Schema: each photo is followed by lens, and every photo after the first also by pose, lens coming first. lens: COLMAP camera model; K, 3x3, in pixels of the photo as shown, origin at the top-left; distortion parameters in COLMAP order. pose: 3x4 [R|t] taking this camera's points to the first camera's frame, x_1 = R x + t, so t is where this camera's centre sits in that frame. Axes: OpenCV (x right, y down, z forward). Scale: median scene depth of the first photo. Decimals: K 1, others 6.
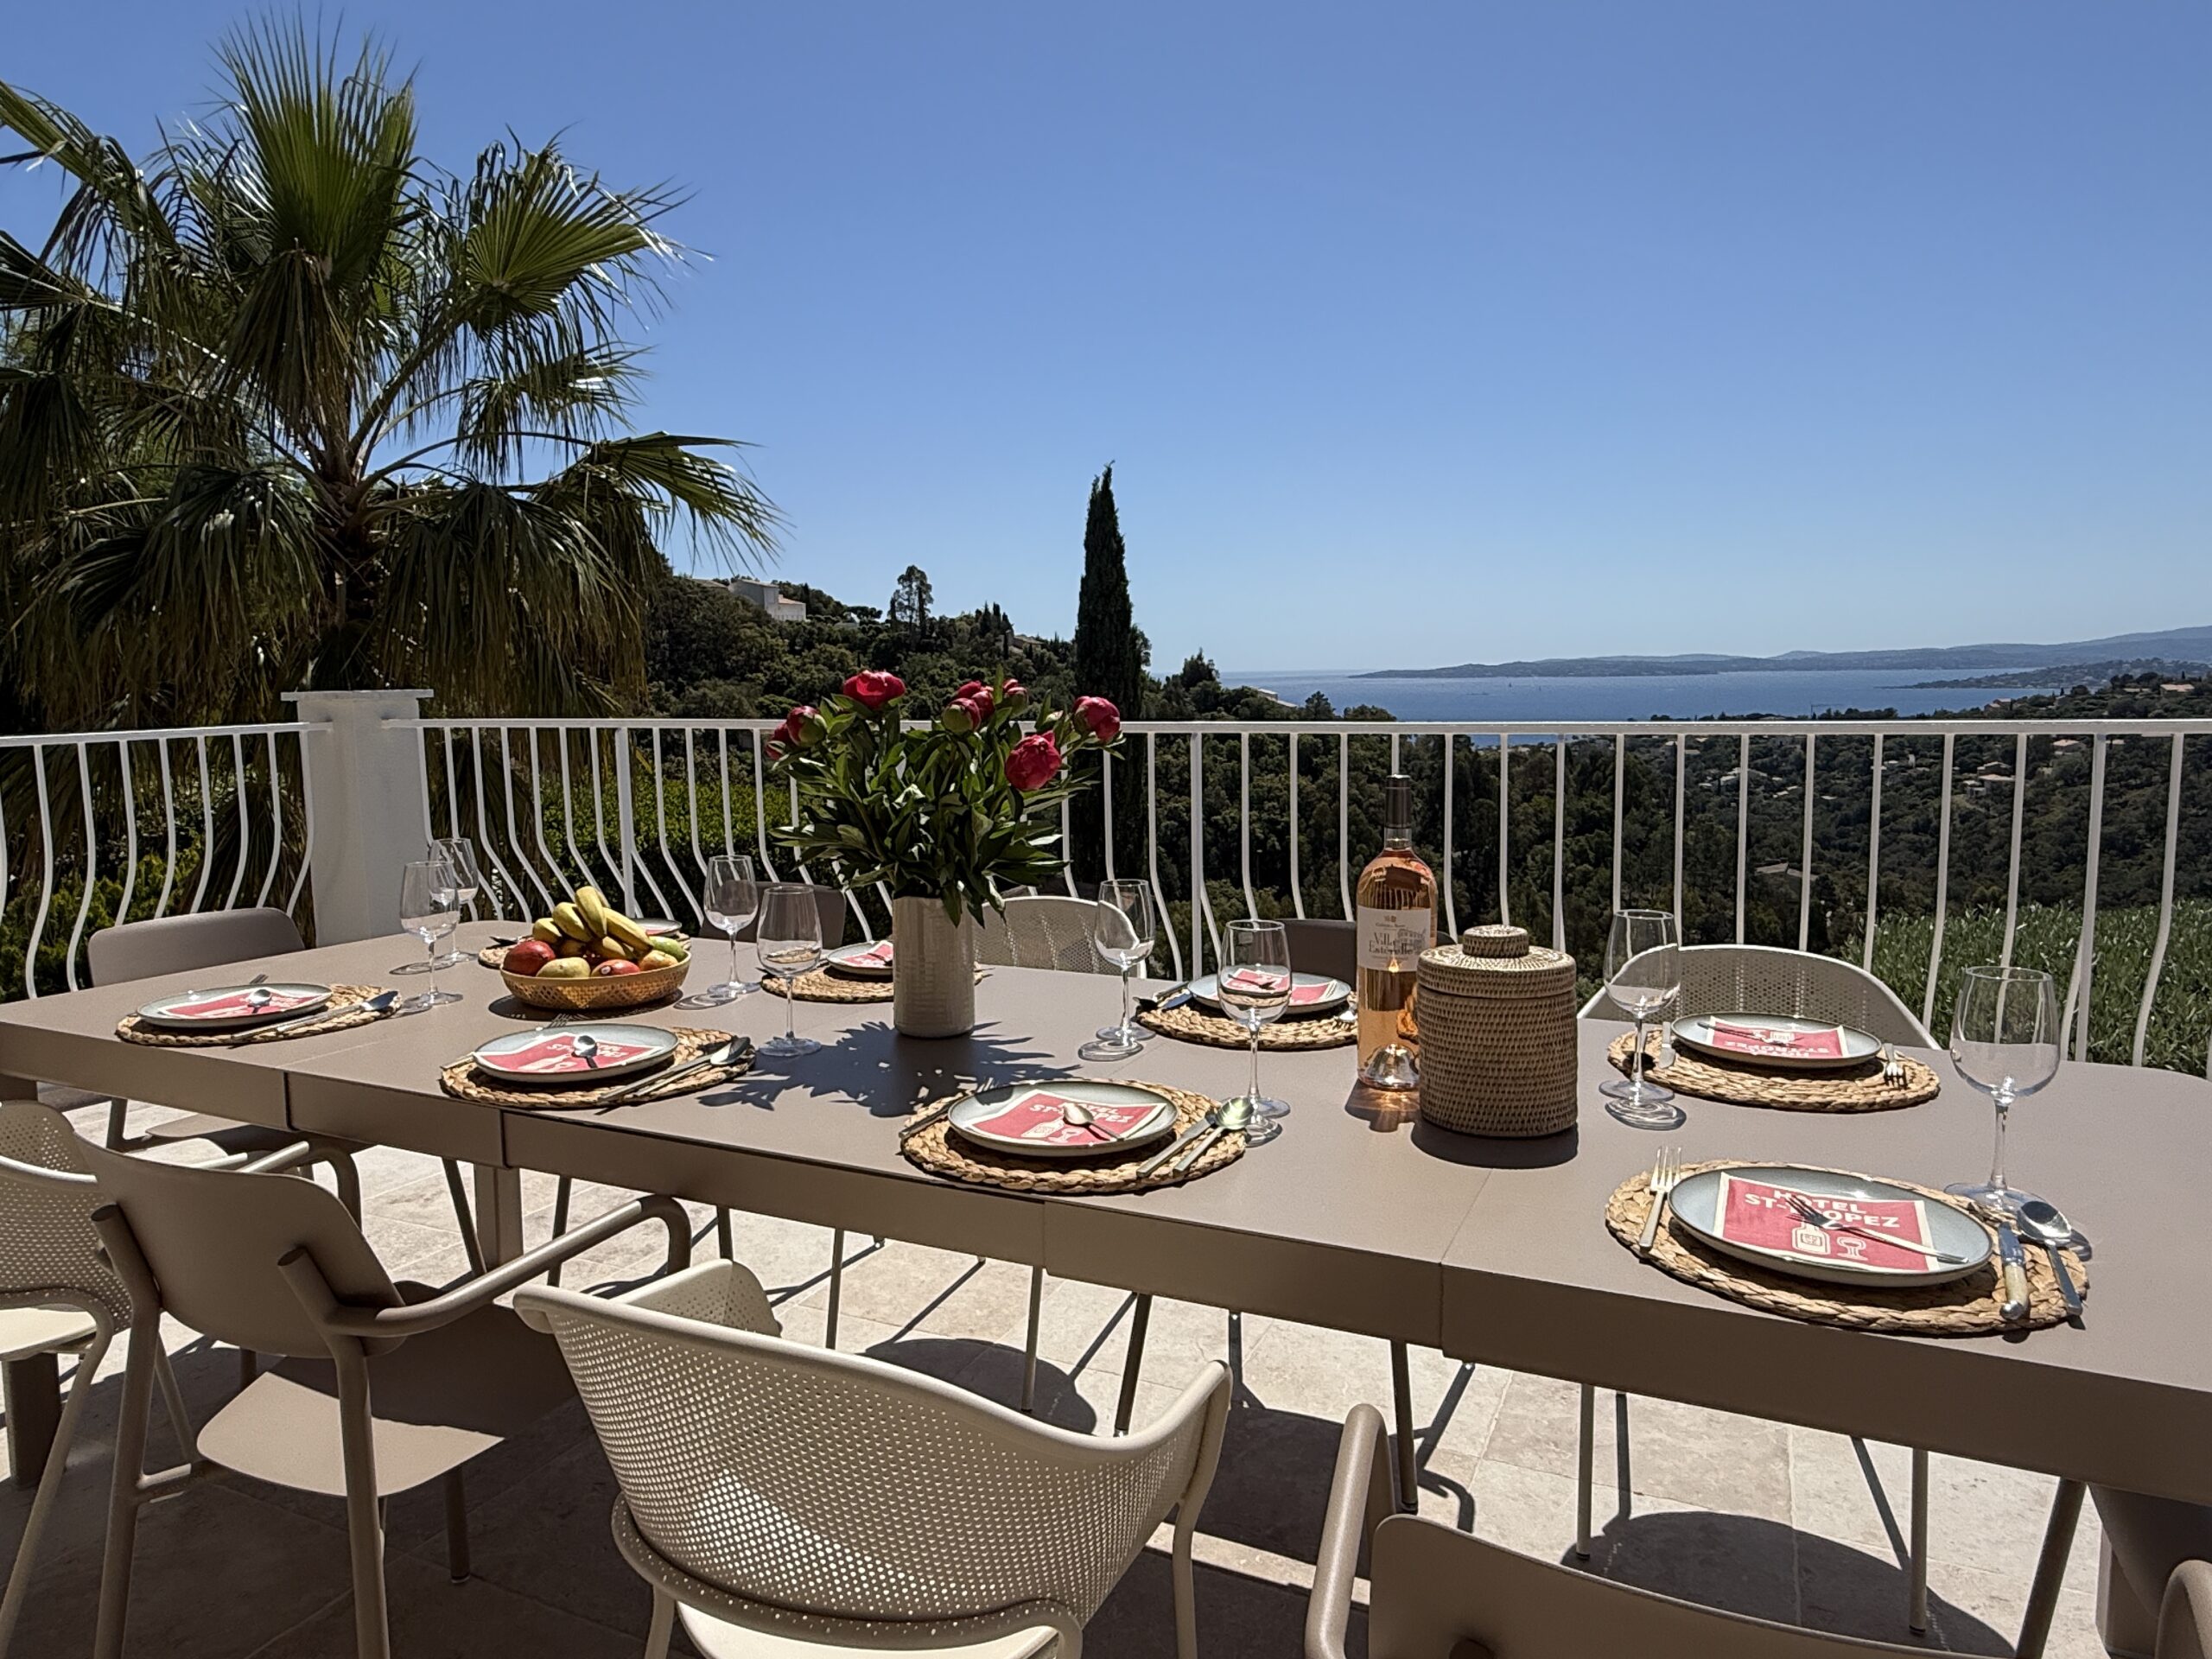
lens RADIAL K [[1400.6, 0, 1106.0], [0, 1400.6, 829.5], [0, 0, 1]] dist [0.001999, 0.001485]
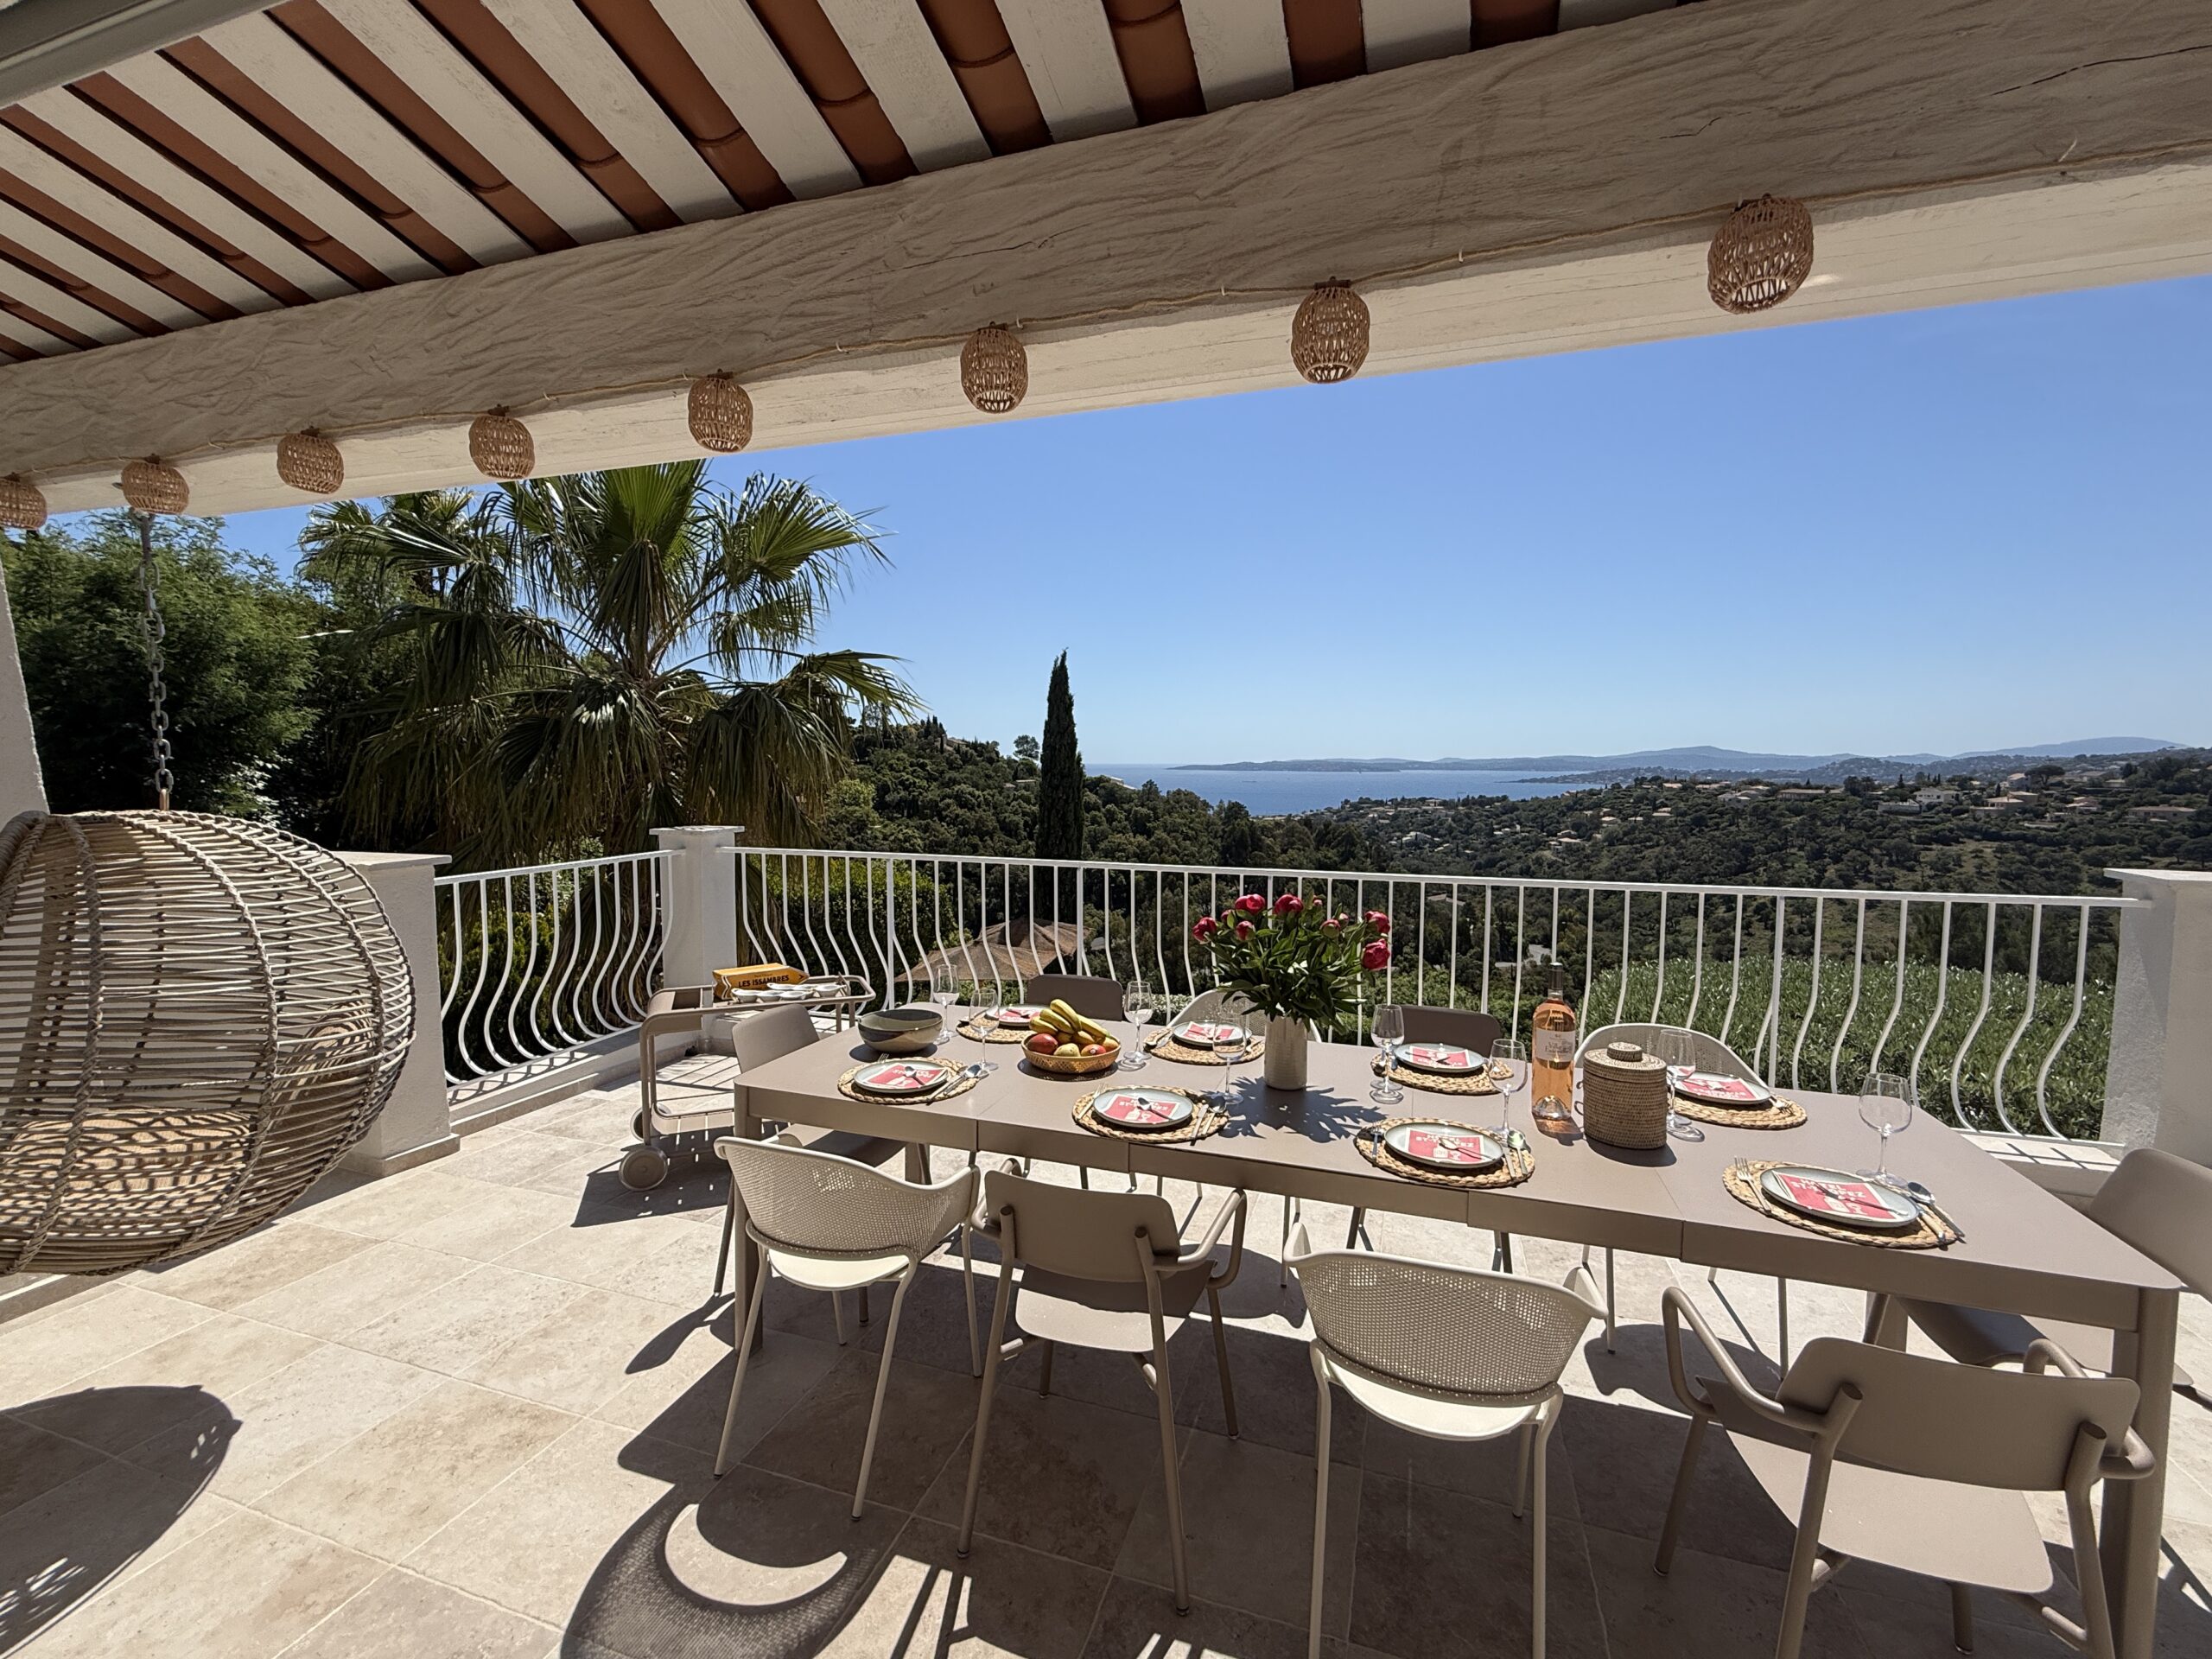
lens RADIAL K [[939.2, 0, 1106.0], [0, 939.2, 829.5], [0, 0, 1]] dist [-0.003173, 0.000028]
pose [[0.994056, 0.011589, 0.108247, -0.276731], [-0.007098, 0.999102, -0.041778, -0.080544], [-0.108634, 0.040762, 0.993246, -0.136607]]
